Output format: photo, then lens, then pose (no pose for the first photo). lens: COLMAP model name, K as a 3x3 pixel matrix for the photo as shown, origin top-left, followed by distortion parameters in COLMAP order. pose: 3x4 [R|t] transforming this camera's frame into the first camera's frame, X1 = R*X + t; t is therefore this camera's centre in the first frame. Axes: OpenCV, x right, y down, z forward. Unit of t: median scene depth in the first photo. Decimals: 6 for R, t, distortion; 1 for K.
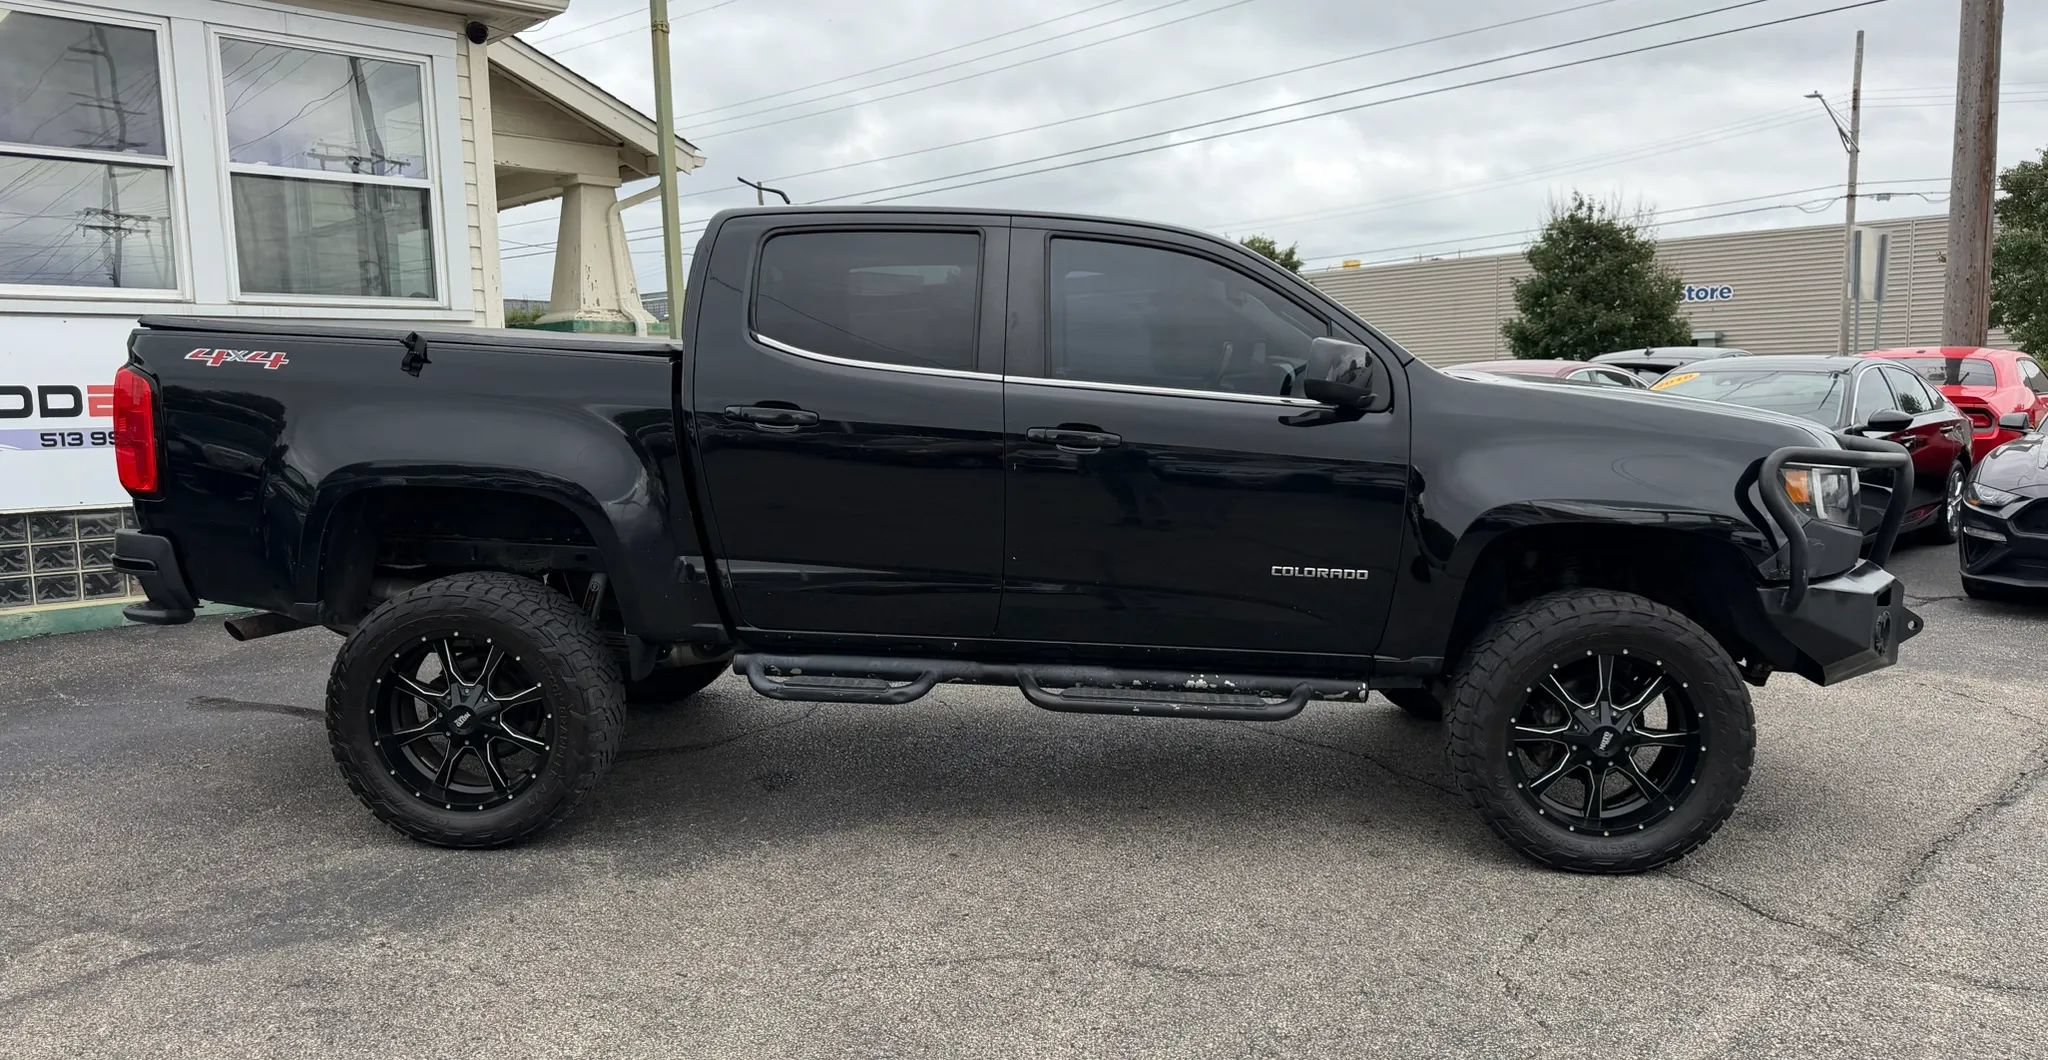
lens RADIAL K [[1440.1, 0, 1078.8], [0, 1440.1, 531.8], [0, 0, 1]] dist [0.008127, 0.002267]
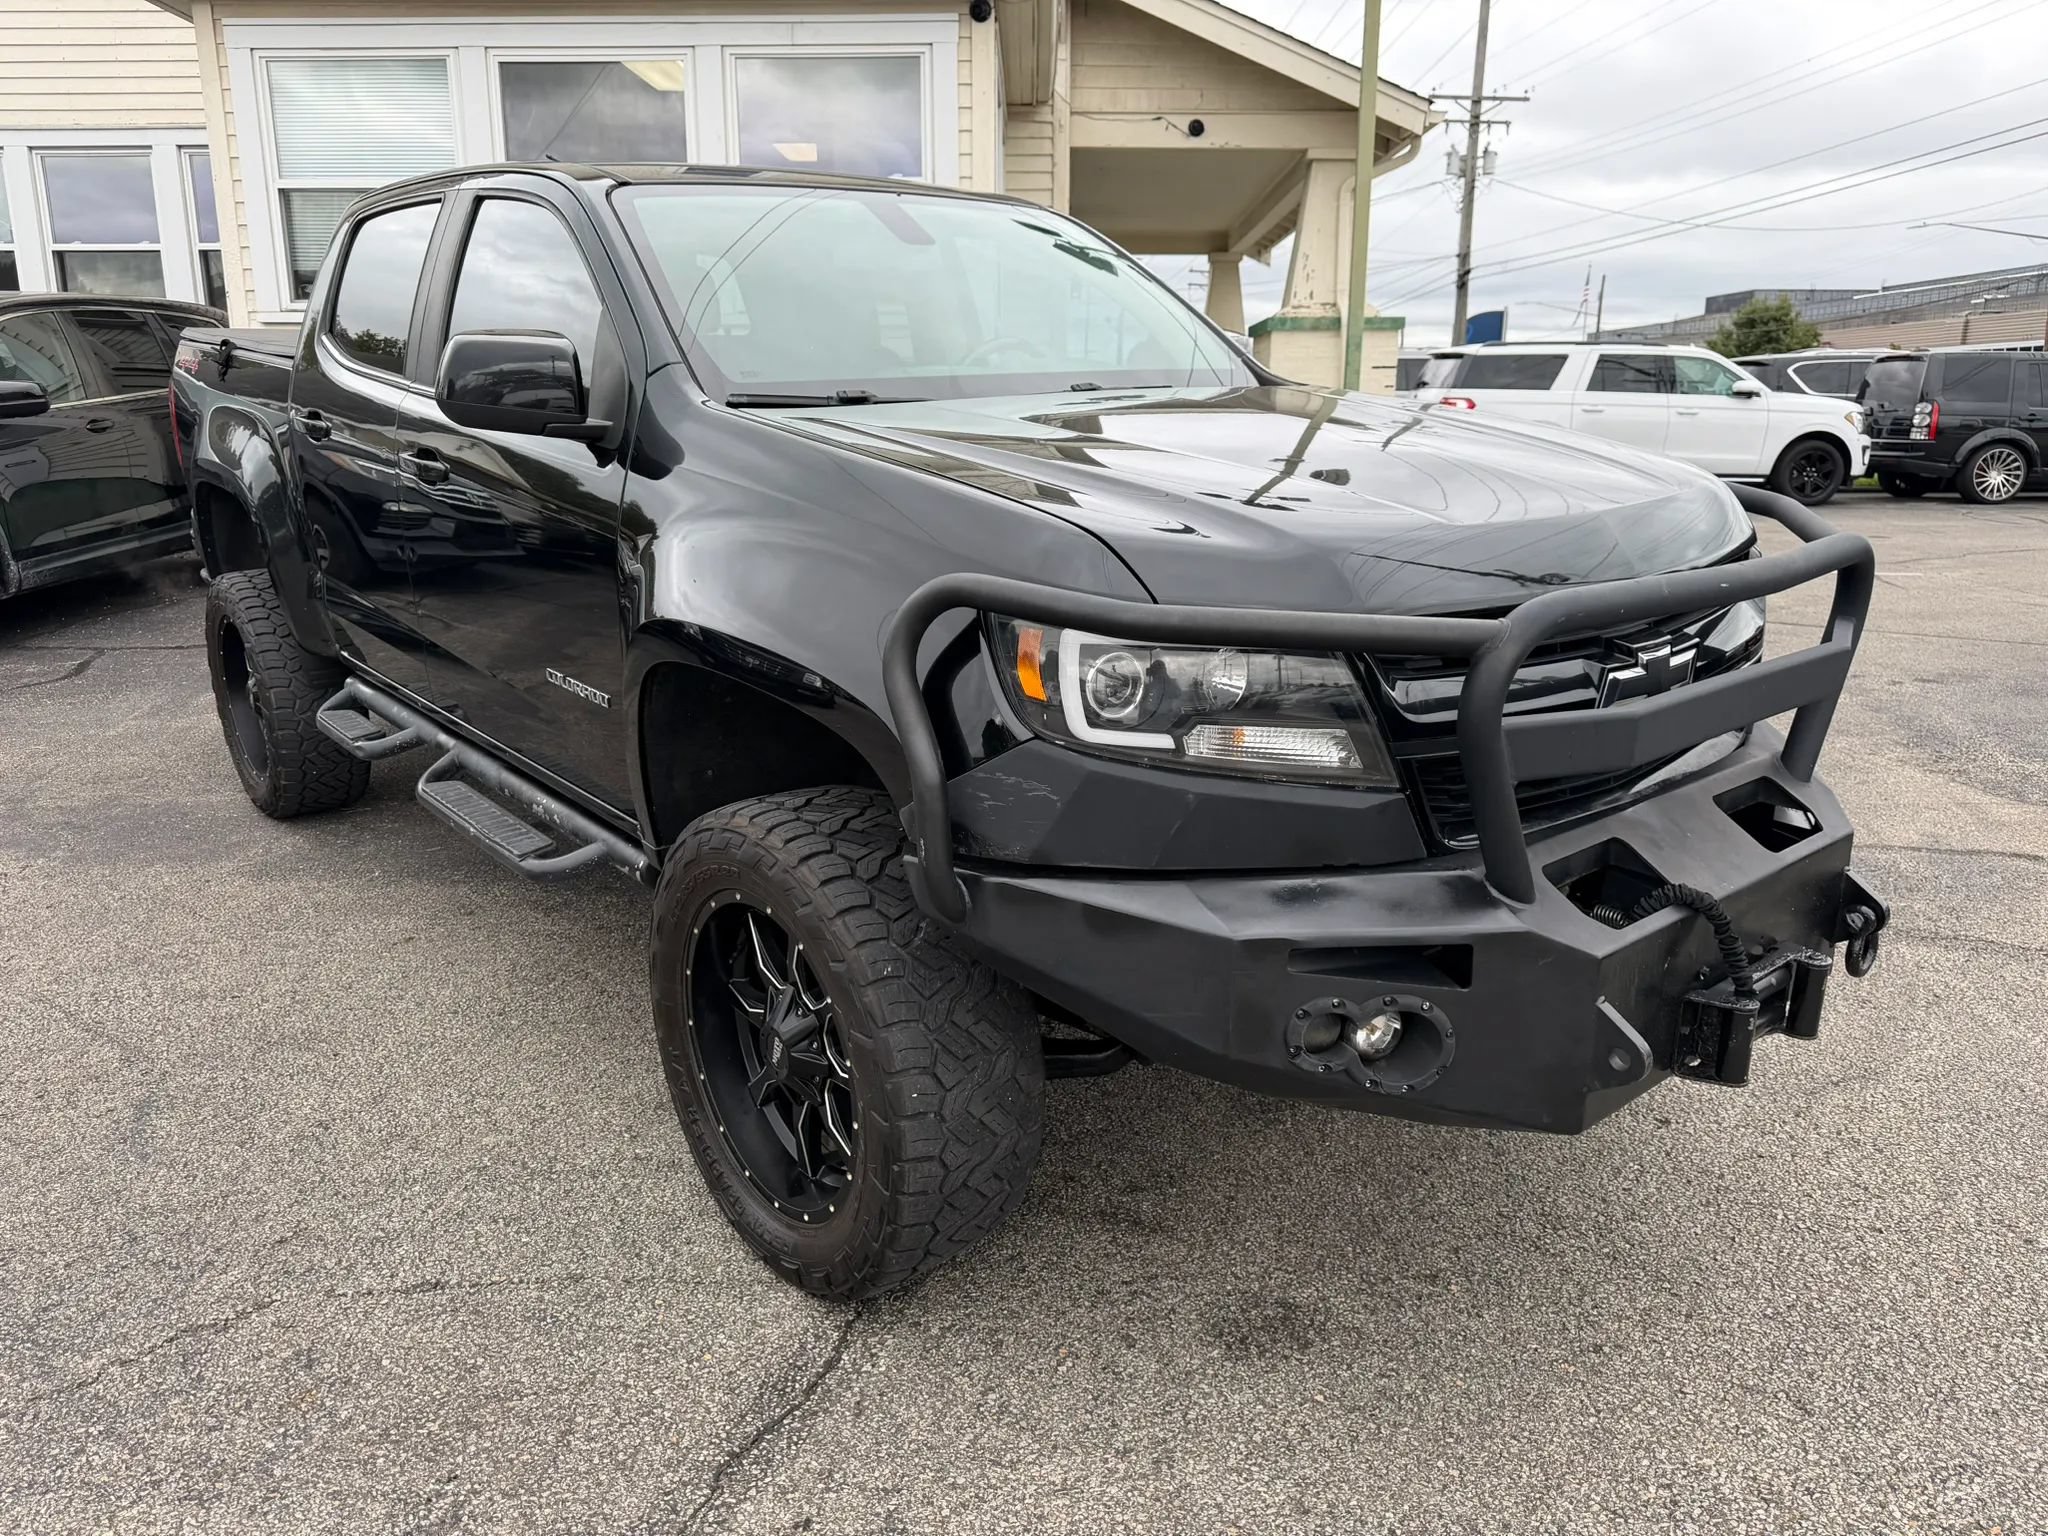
lens RADIAL K [[1466.0, 0, 1018.1], [0, 1466.0, 777.8], [0, 0, 1]] dist [-0.000659, -0.003160]
pose [[0.685763, 0.210678, -0.696666, 0.781462], [-0.094278, 0.974838, 0.201997, -0.096525], [0.721693, -0.072841, 0.688370, 0.629803]]
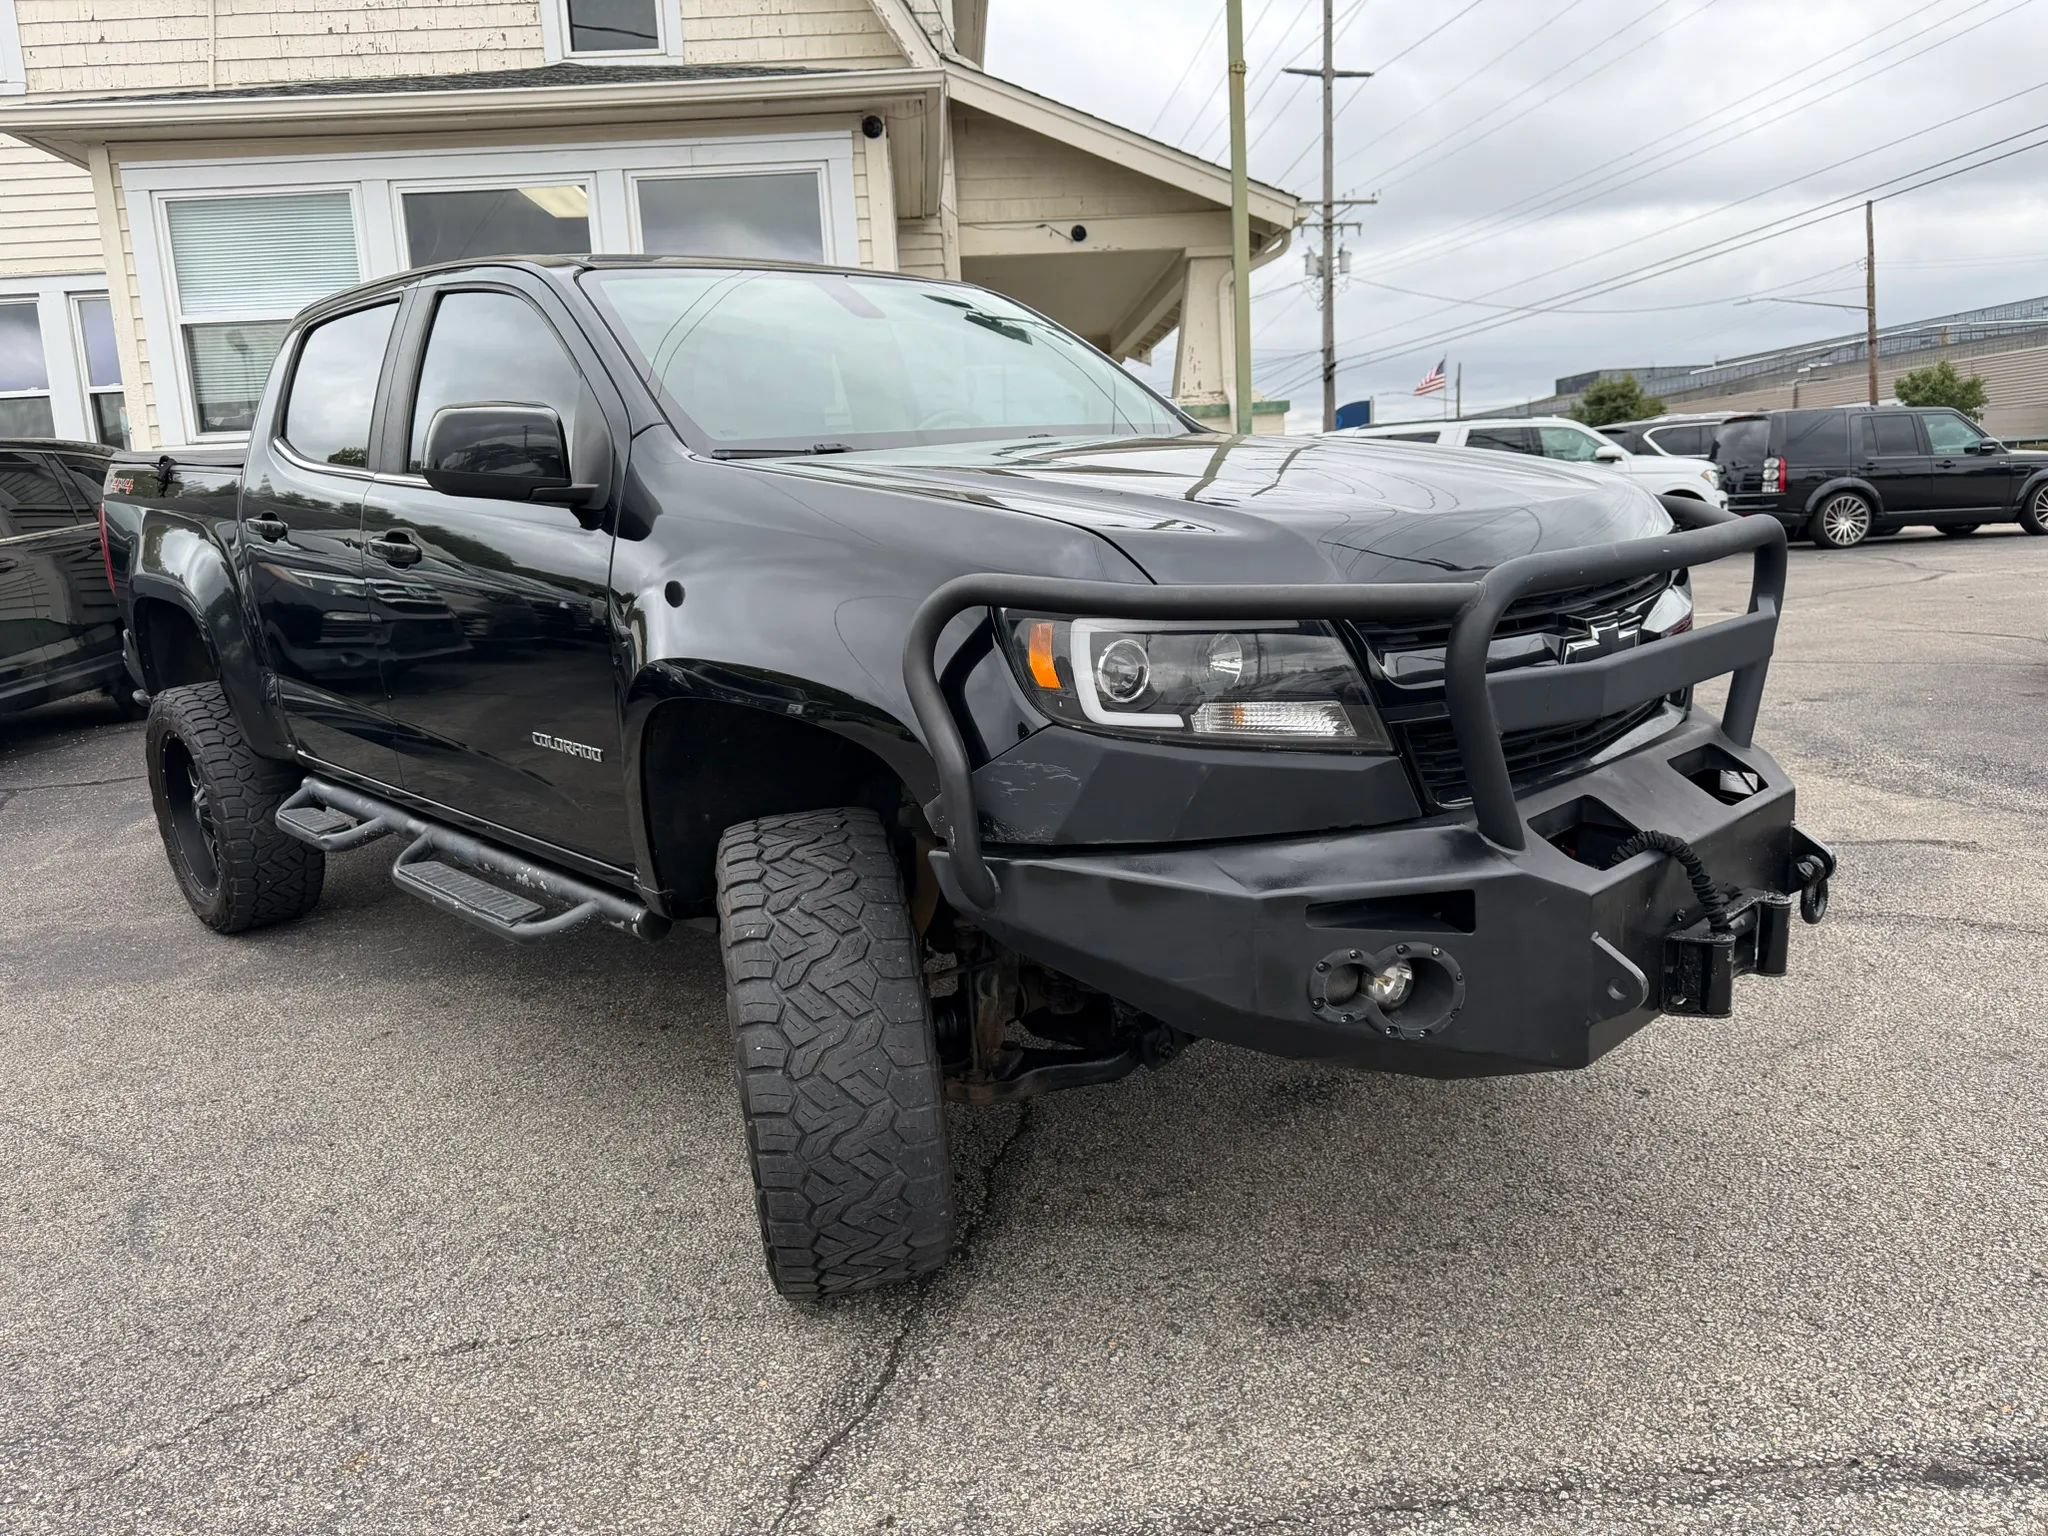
lens RADIAL K [[1471.8, 0, 1033.8], [0, 1471.8, 758.6], [0, 0, 1]] dist [0.000374, -0.004086]
pose [[0.745137, 0.101694, -0.659113, 0.781206], [-0.033846, 0.992799, 0.114915, -0.063407], [0.666053, -0.063319, 0.743212, 0.580619]]
